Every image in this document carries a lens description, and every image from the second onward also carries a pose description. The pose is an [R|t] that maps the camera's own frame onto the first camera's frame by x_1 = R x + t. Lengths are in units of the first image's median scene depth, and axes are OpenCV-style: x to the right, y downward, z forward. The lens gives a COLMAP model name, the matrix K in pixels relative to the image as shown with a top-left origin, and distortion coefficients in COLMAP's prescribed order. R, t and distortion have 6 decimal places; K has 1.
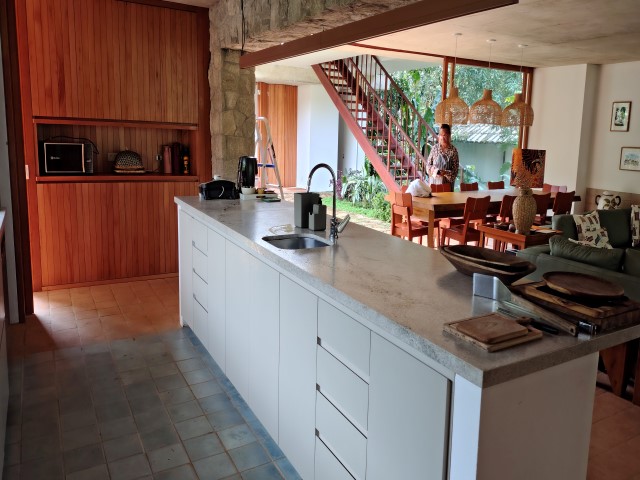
lens RADIAL K [[472.7, 0, 340.2], [0, 472.7, 237.1], [0, 0, 1]] dist [0.011590, -0.061010]
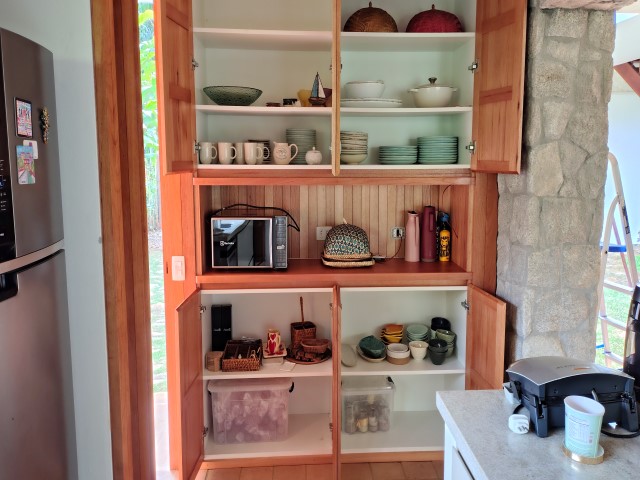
lens RADIAL K [[472.7, 0, 340.2], [0, 472.7, 237.1], [0, 0, 1]] dist [0.011590, -0.061010]
pose [[0.892800, 0.022830, -0.449875, -0.195008], [-0.049843, 0.997589, -0.048289, -0.135399], [0.447688, 0.065536, 0.891785, 0.476362]]
